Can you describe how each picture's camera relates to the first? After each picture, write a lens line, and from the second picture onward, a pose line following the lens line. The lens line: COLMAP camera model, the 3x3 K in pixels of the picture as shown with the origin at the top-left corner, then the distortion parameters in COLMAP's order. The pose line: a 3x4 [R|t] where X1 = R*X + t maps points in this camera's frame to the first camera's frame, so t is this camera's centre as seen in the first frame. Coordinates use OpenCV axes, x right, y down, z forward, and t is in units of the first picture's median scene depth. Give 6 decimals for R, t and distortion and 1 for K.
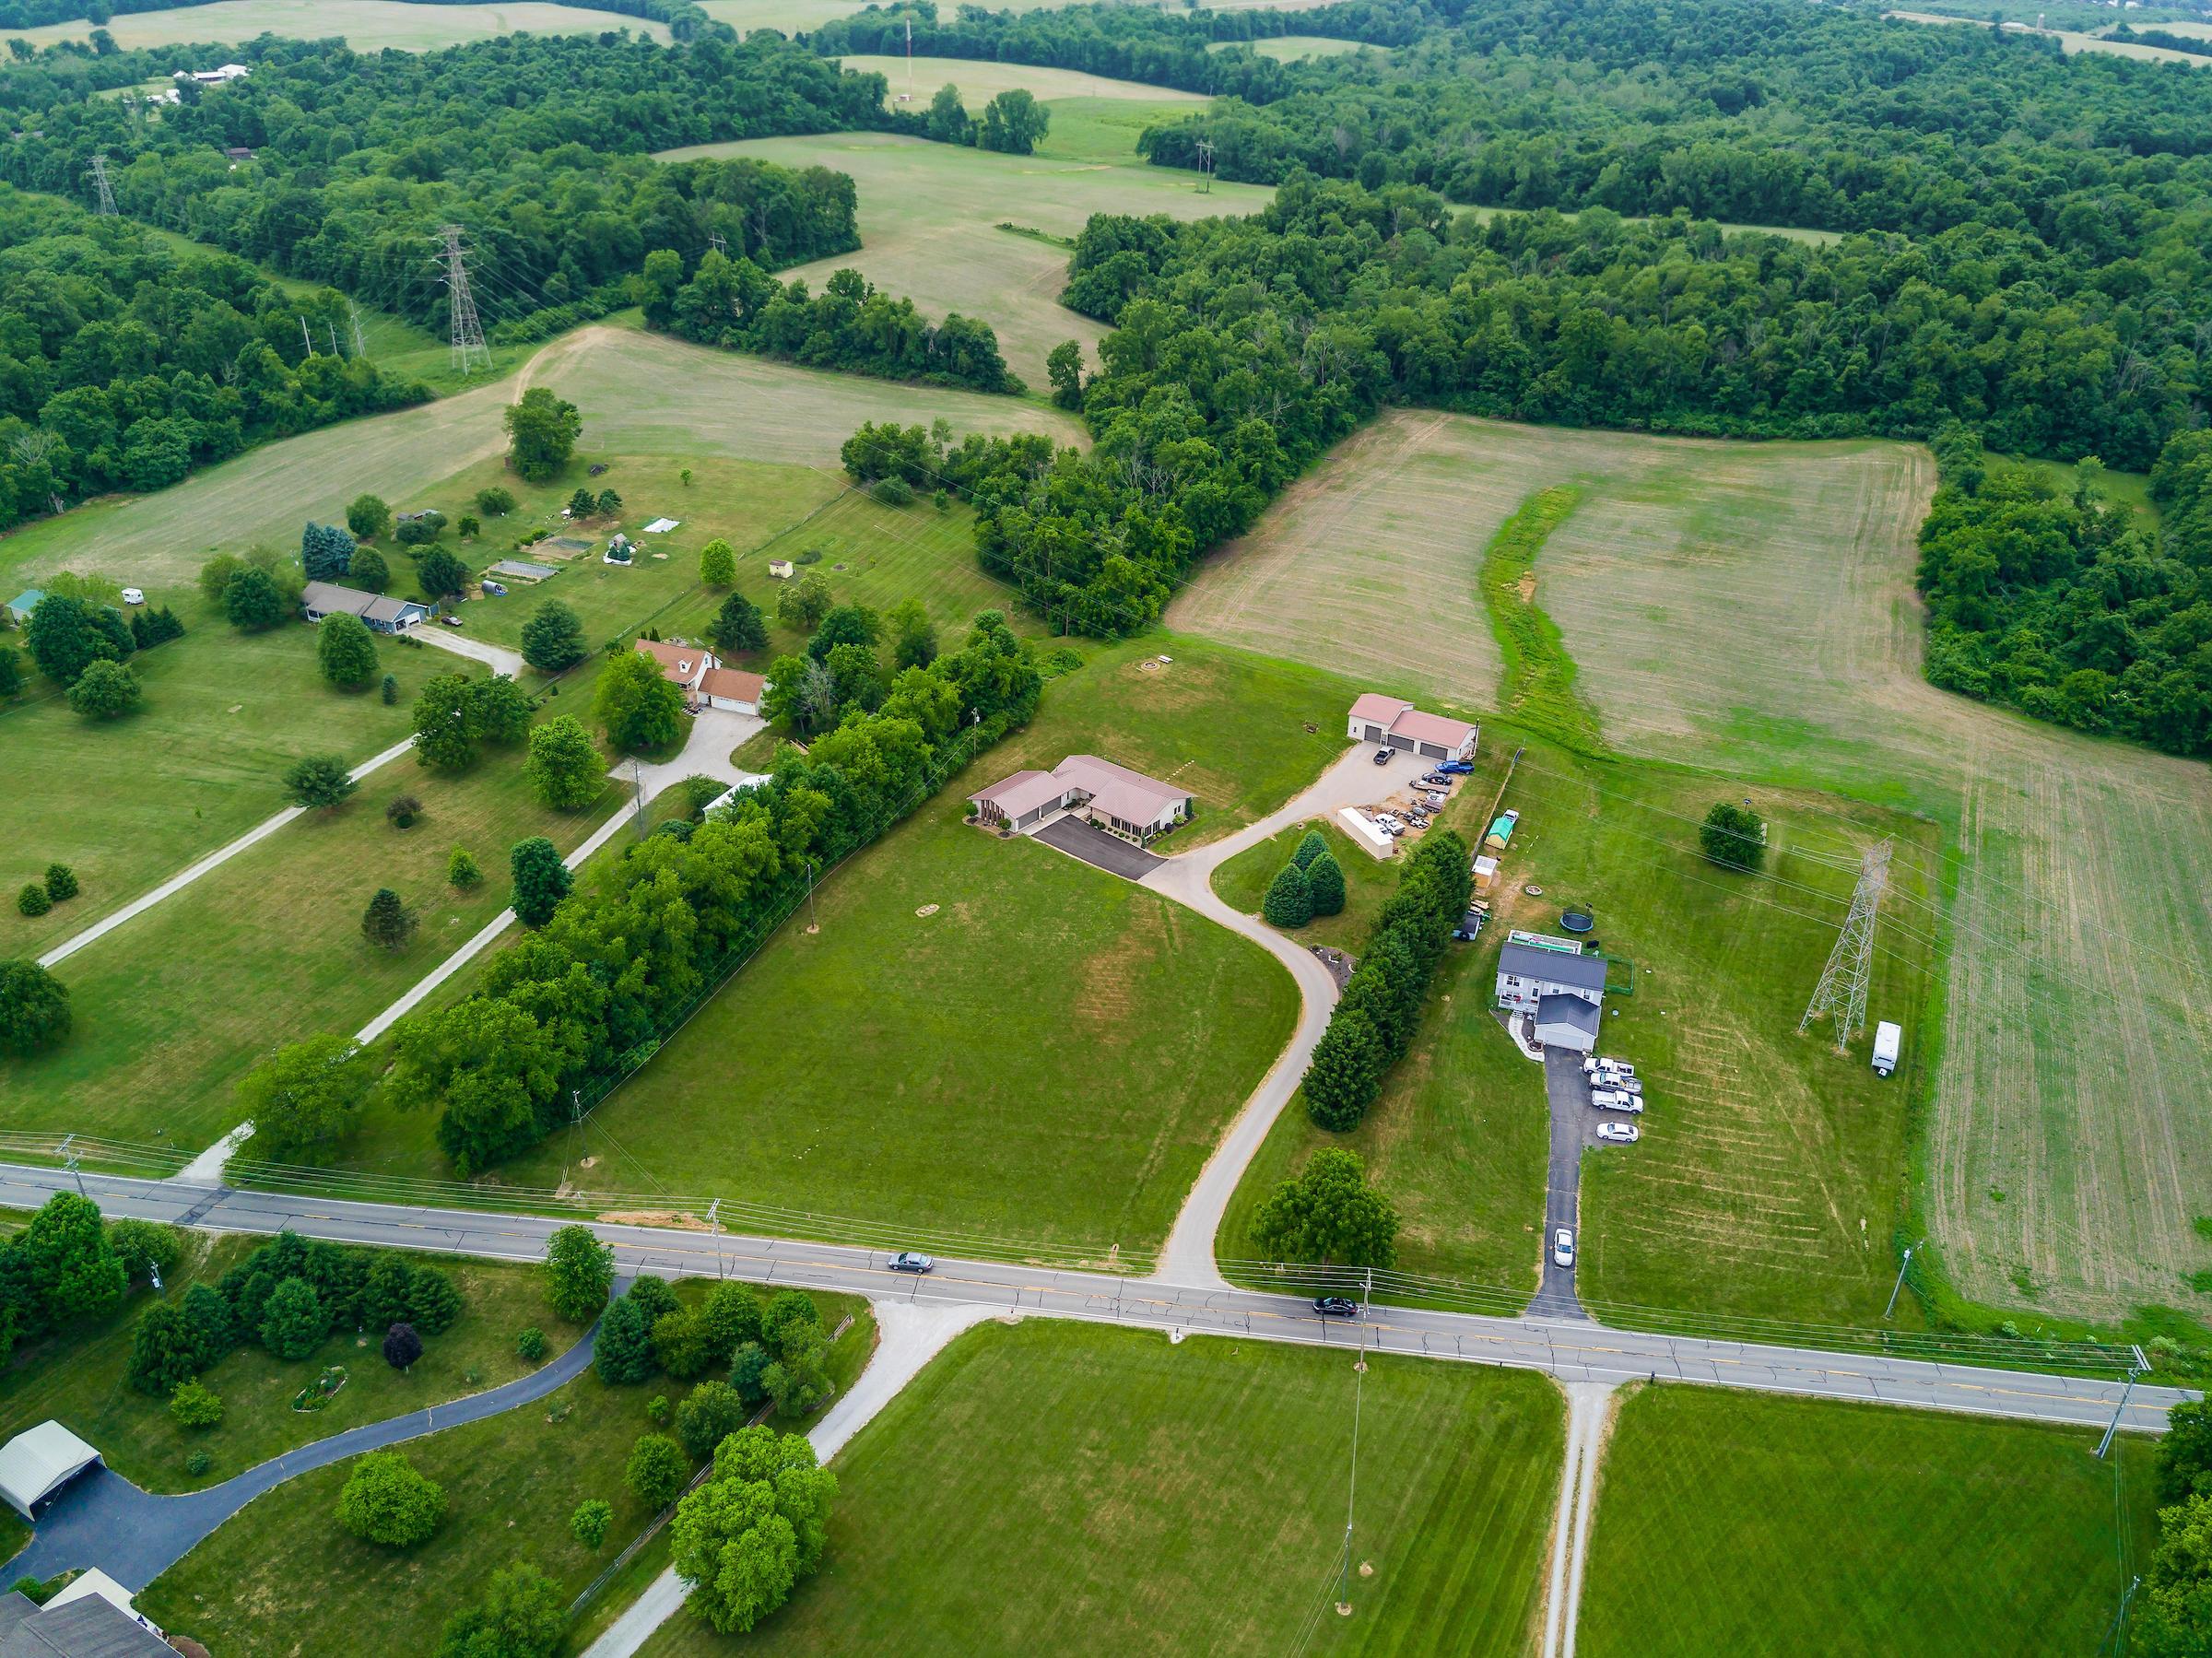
lens RADIAL K [[1713.3, 0, 1099.0], [0, 1713.3, 813.8], [0, 0, 1]] dist [0.004682, 0.026489]
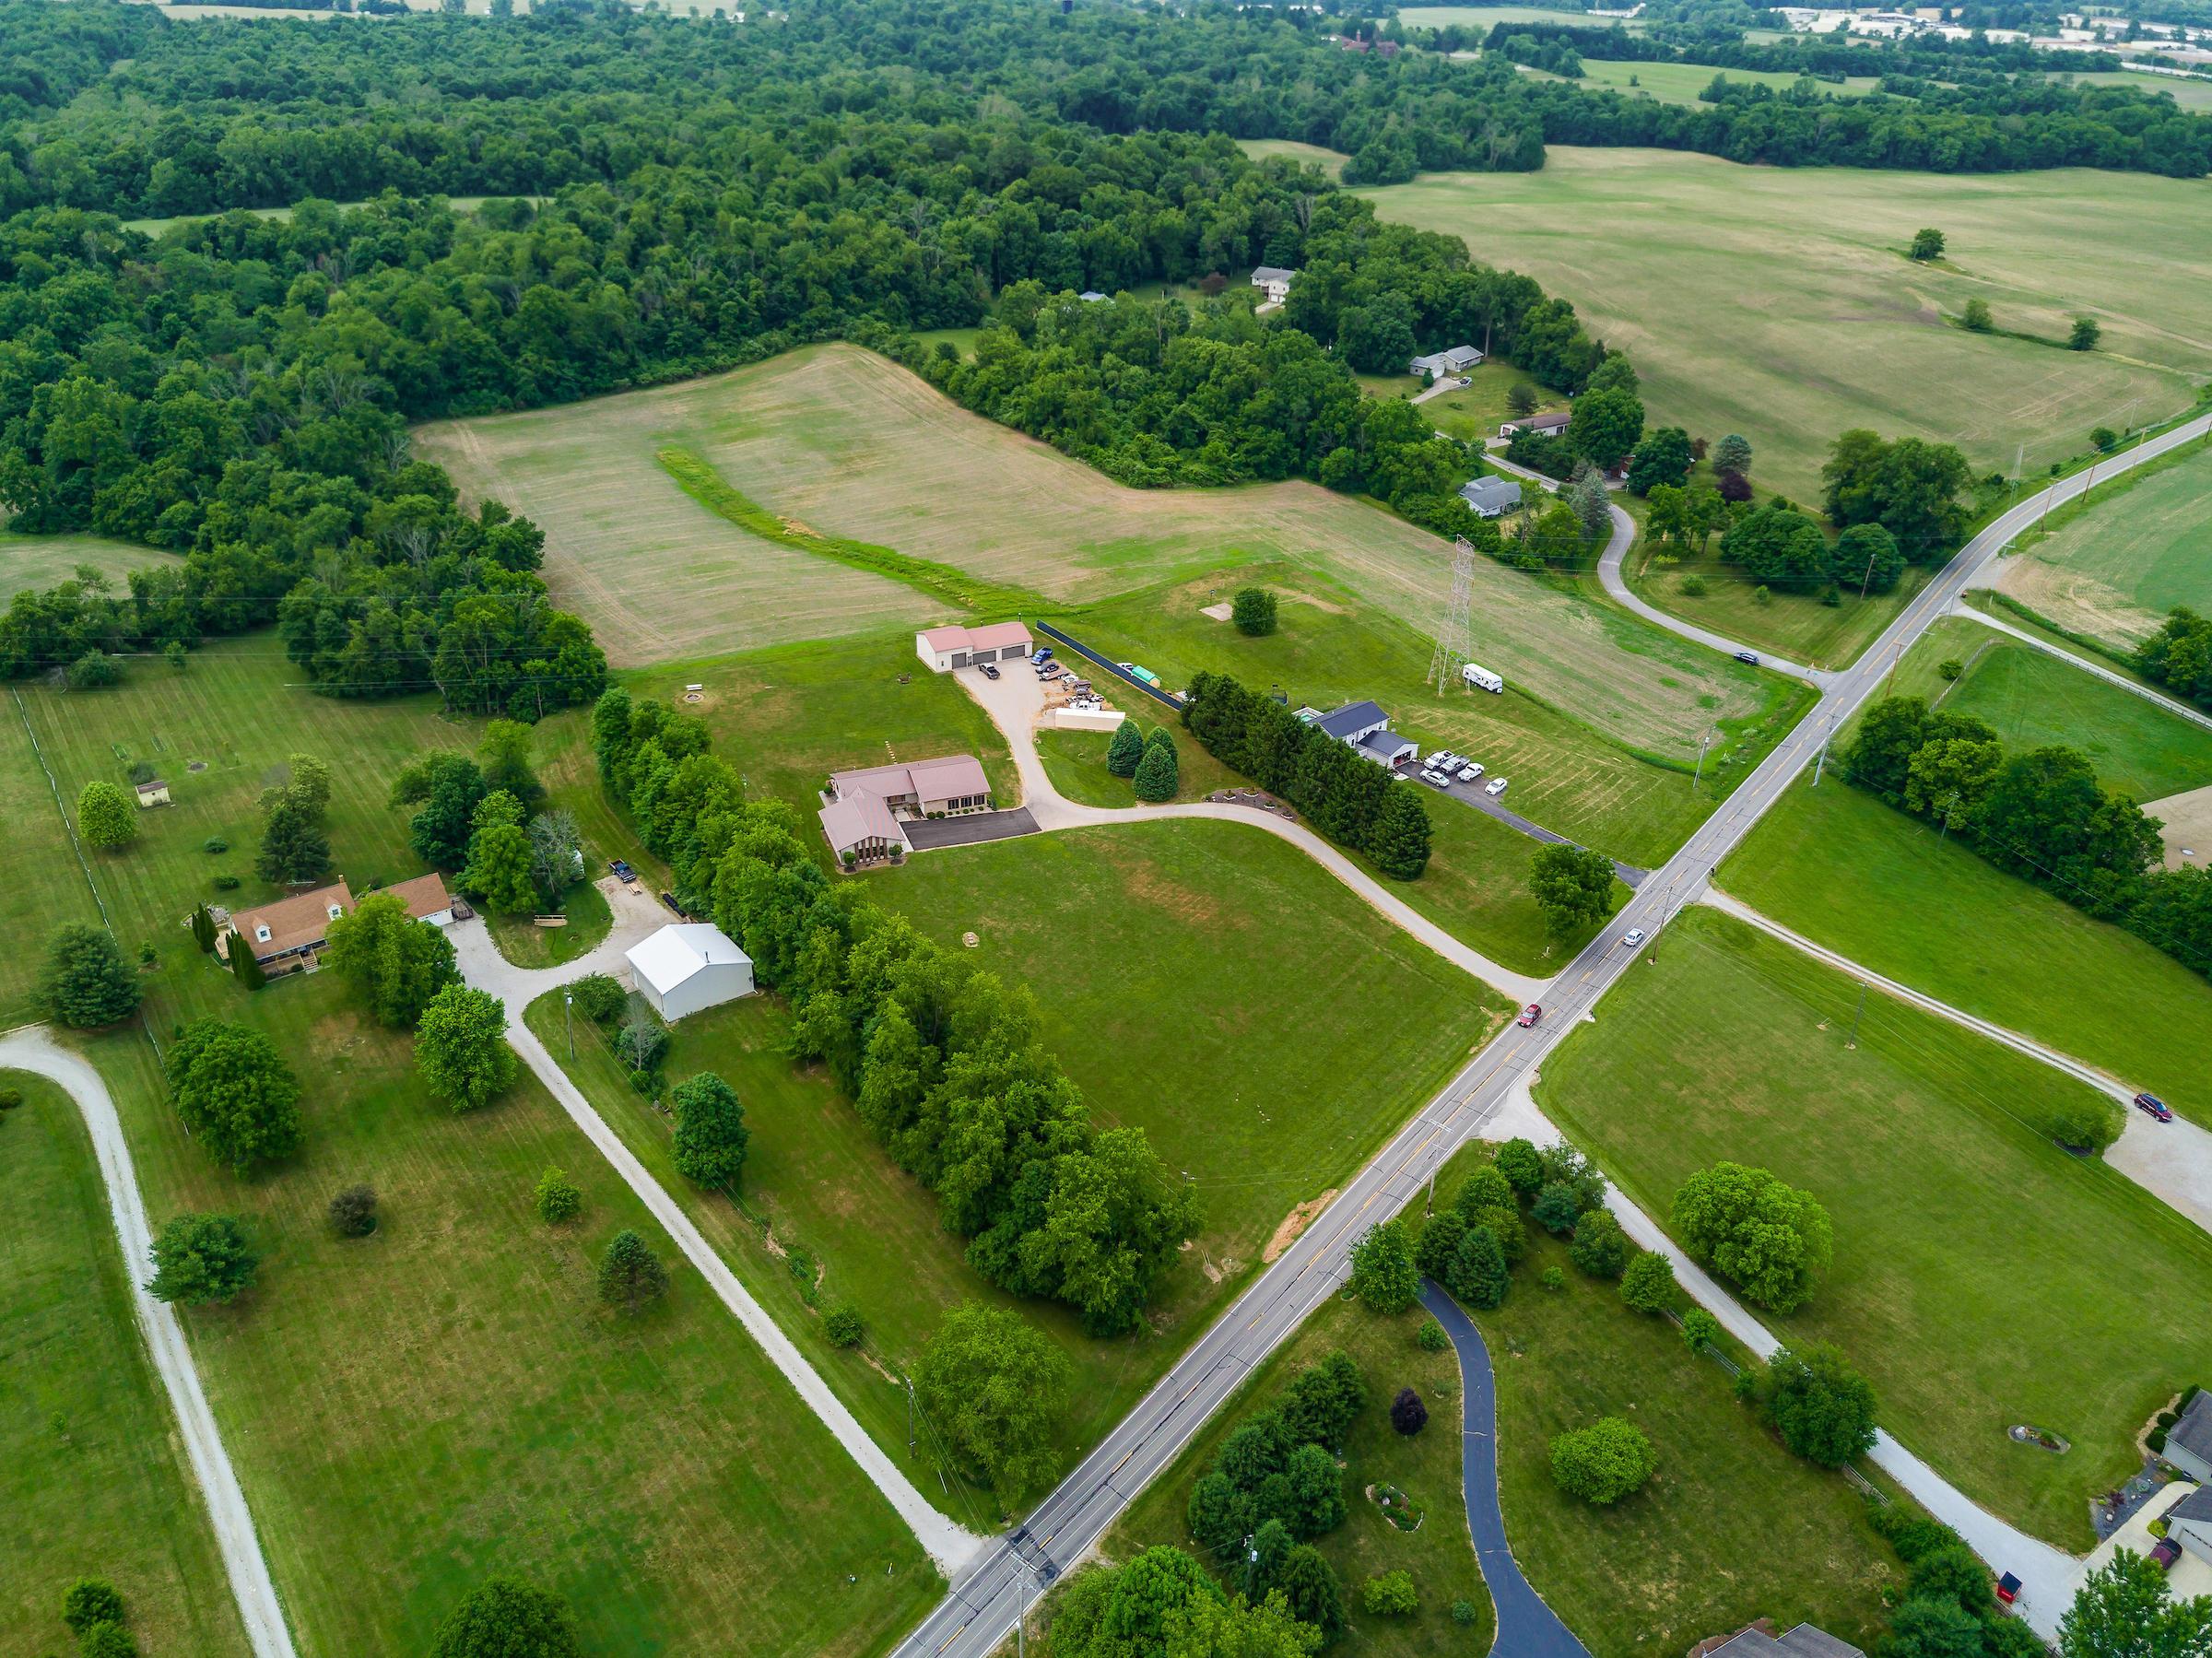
lens RADIAL K [[1713.3, 0, 1088.5], [0, 1713.3, 809.7], [0, 0, 1]] dist [0.004682, 0.026489]
pose [[0.508081, -0.413384, 0.755624, -0.625840], [0.402630, 0.889534, 0.215914, -0.155759], [-0.761408, 0.194536, 0.618395, 0.275218]]
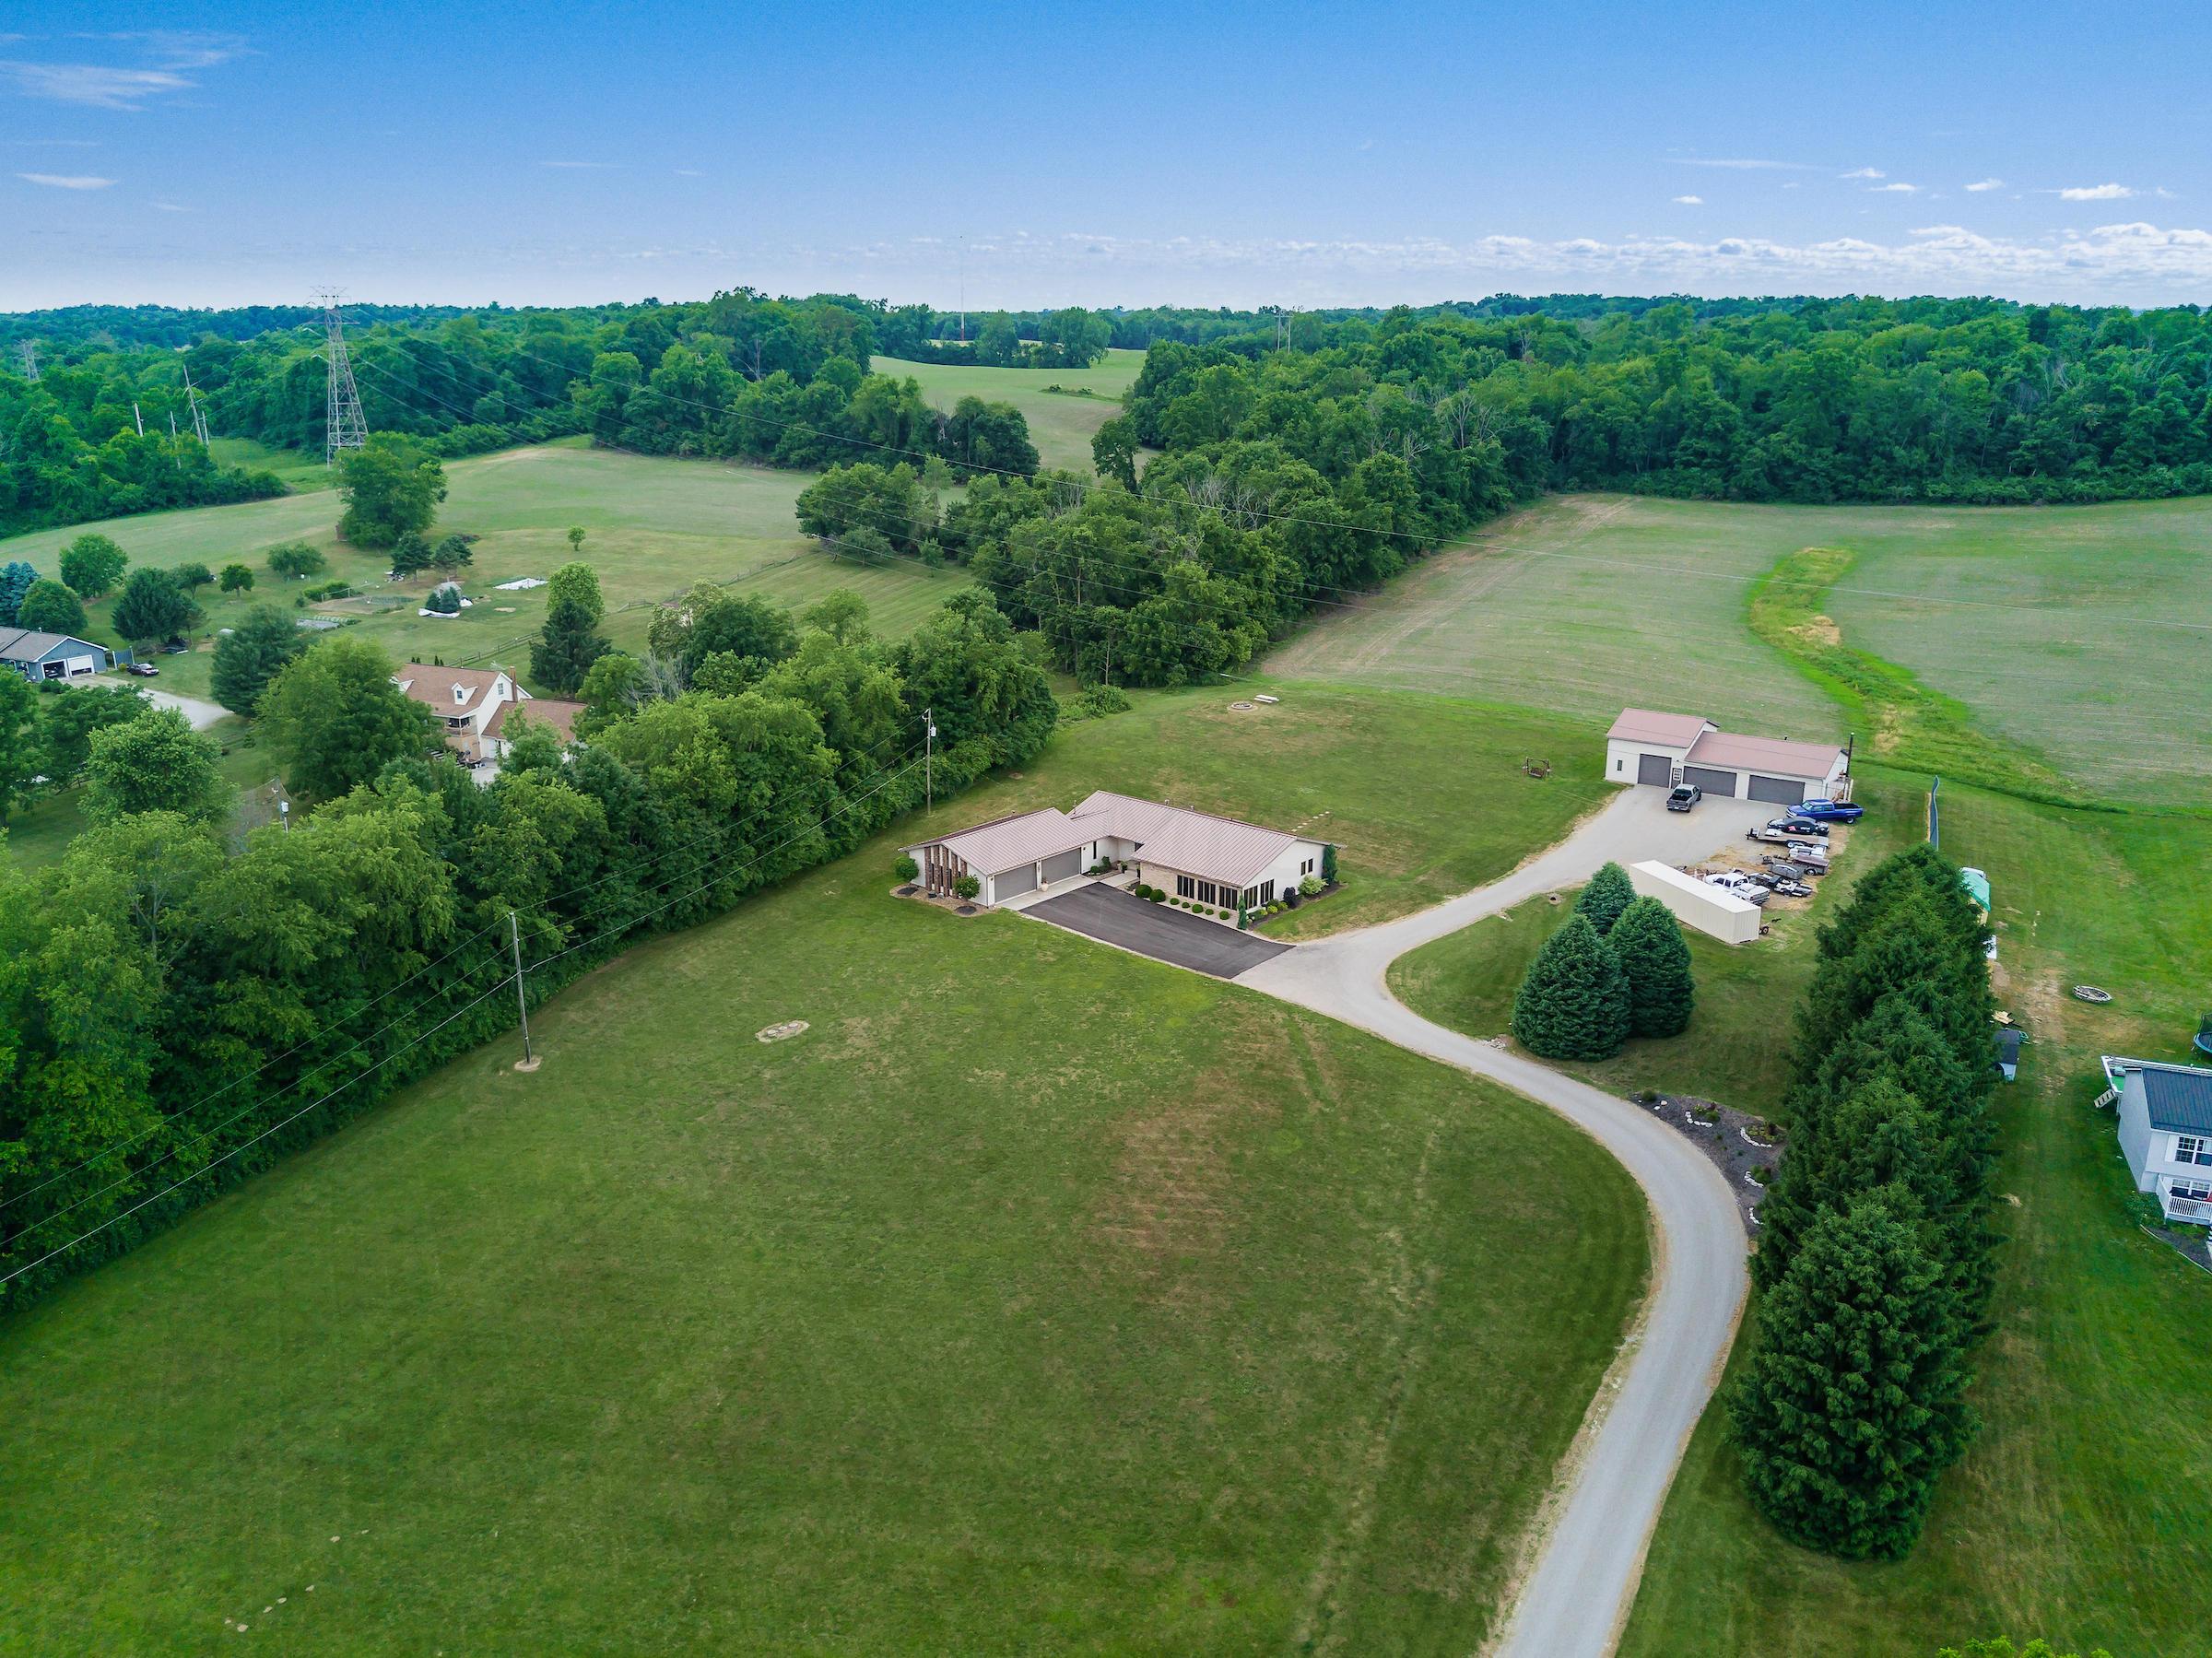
lens RADIAL K [[1713.3, 0, 1094.6], [0, 1713.3, 815.4], [0, 0, 1]] dist [0.004682, 0.026489]
pose [[0.998991, -0.008123, -0.044166, 0.004572], [-0.001095, 0.978809, -0.204773, 0.077283], [0.044894, 0.204615, 0.977812, 0.436231]]
